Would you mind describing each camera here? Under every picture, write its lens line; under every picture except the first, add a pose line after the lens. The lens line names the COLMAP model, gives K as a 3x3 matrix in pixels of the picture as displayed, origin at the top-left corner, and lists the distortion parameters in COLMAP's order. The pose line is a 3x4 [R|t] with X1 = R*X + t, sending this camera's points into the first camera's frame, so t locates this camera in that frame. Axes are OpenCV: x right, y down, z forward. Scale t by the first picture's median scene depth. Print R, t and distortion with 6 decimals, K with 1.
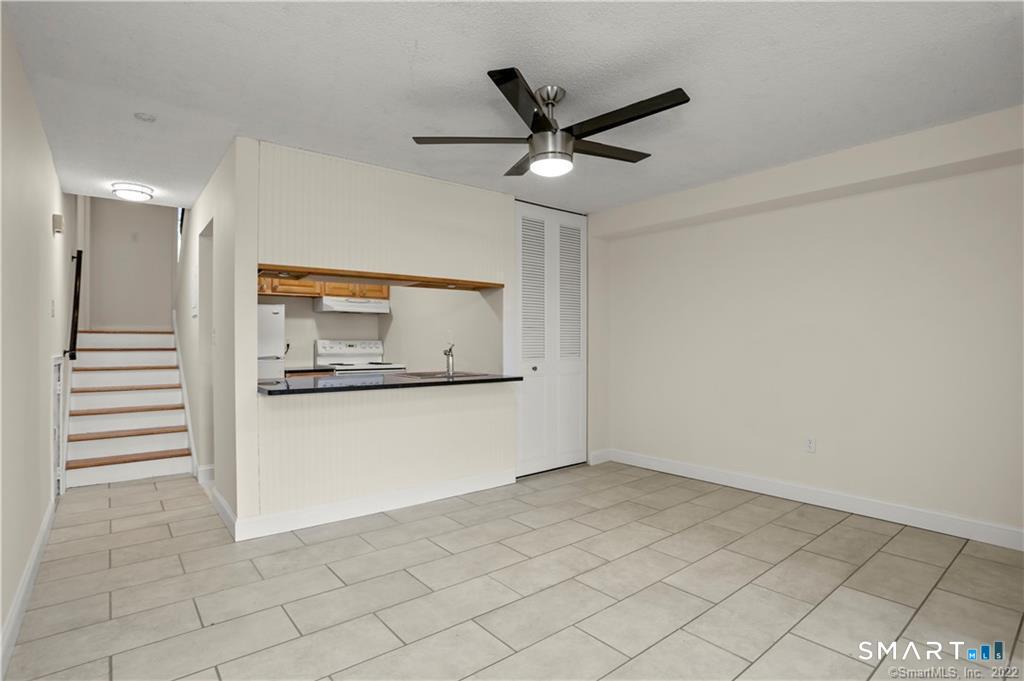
lens RADIAL K [[512.4, 0, 514.5], [0, 512.4, 345.9], [0, 0, 1]] dist [-0.078078, 0.030768]
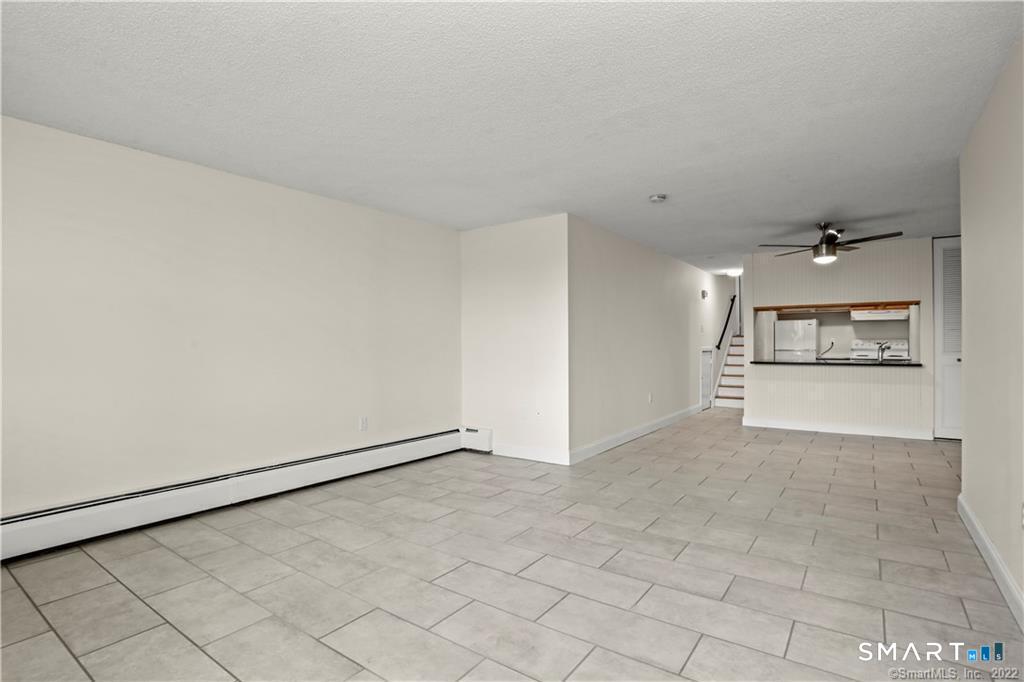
lens RADIAL K [[512.4, 0, 514.5], [0, 512.4, 346.4], [0, 0, 1]] dist [-0.078078, 0.030768]
pose [[0.267195, 0.005885, -0.963625, 0.882821], [-0.004142, 0.999979, 0.004958, 0.006059], [0.963634, 0.002667, 0.267213, -0.415948]]
